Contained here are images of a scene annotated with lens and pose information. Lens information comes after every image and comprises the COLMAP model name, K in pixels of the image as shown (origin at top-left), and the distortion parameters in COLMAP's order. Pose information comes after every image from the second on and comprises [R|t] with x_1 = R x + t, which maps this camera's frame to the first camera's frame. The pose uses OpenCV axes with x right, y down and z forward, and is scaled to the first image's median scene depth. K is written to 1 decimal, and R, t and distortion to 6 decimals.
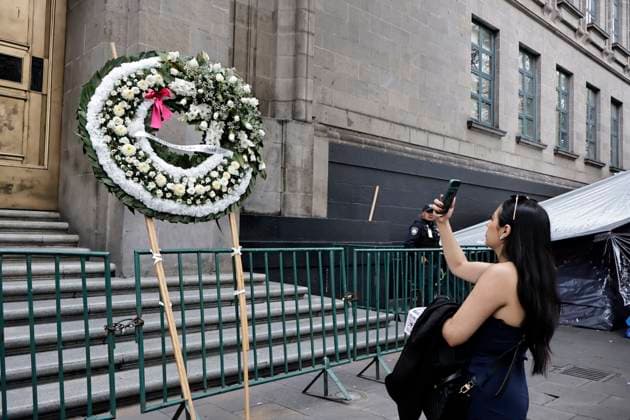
lens RADIAL K [[528.8, 0, 314.3], [0, 528.8, 211.0], [0, 0, 1]] dist [0.003085, -0.001334]
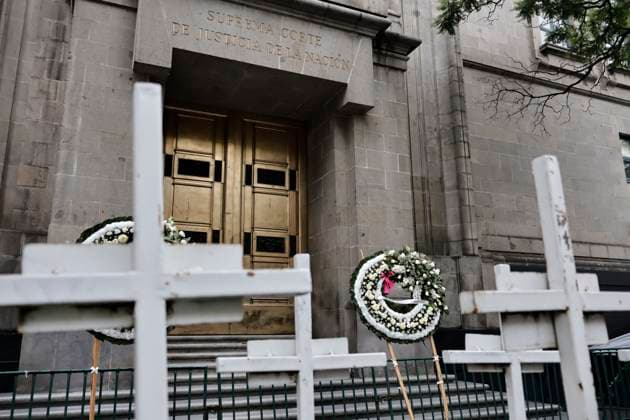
lens RADIAL K [[528.8, 0, 313.8], [0, 528.8, 211.3], [0, 0, 1]] dist [0.003085, -0.001334]
pose [[0.942165, -0.116869, -0.314114, 0.080814], [0.054100, 0.977974, -0.201594, -0.071195], [0.330755, 0.172941, 0.927735, -0.860847]]
